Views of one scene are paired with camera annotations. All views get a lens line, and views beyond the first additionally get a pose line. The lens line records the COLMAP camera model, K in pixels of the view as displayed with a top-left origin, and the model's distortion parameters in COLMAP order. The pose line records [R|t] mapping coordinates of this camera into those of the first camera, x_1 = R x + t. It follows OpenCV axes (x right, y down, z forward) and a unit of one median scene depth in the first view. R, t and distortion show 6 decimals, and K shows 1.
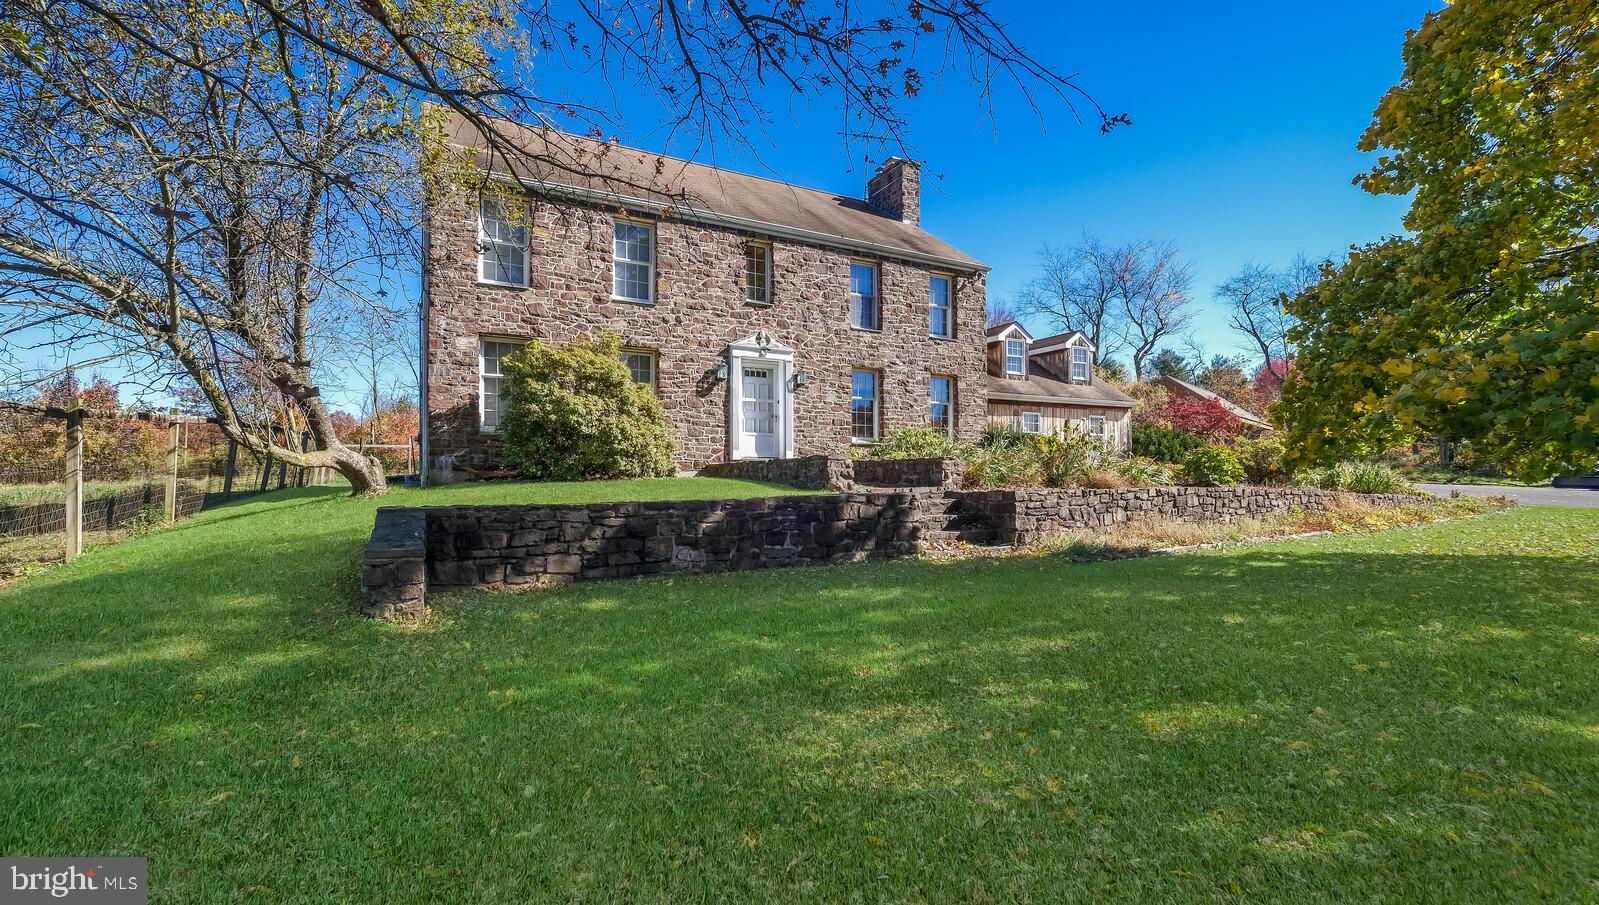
lens RADIAL K [[686.5, 0, 796.9], [0, 686.5, 462.2], [0, 0, 1]] dist [0.001687, 0.000459]
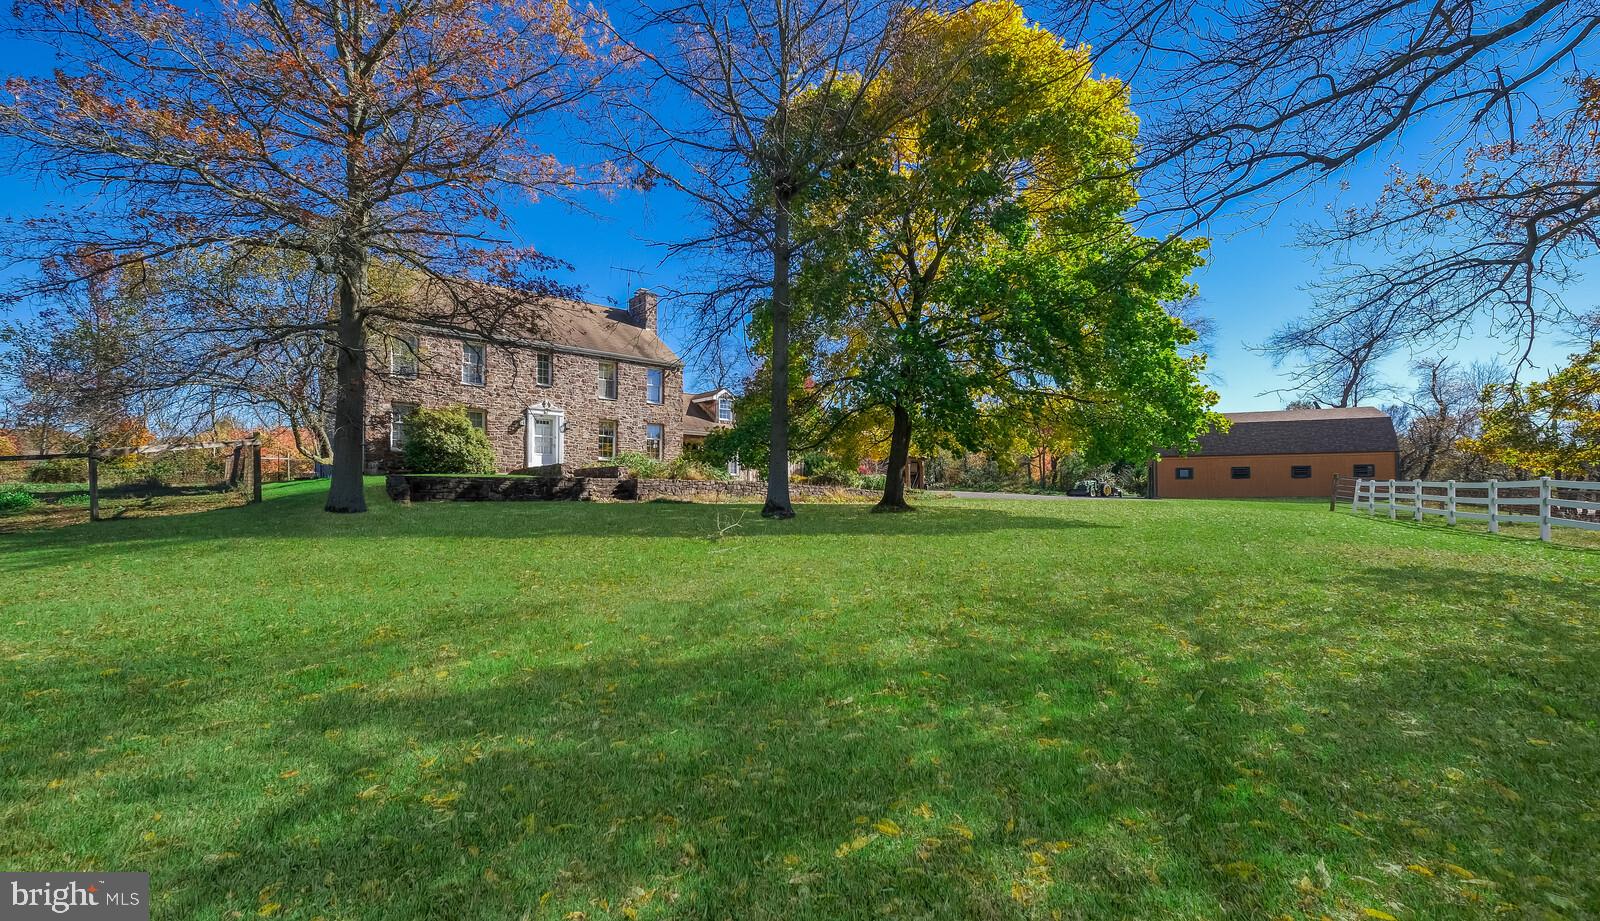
lens RADIAL K [[686.9, 0, 802.3], [0, 686.9, 488.1], [0, 0, 1]] dist [0.001687, 0.000459]
pose [[0.975208, 0.007896, 0.221149, 0.221725], [-0.009126, 0.999948, 0.004539, 0.037672], [-0.221101, -0.006445, 0.975230, -1.009301]]
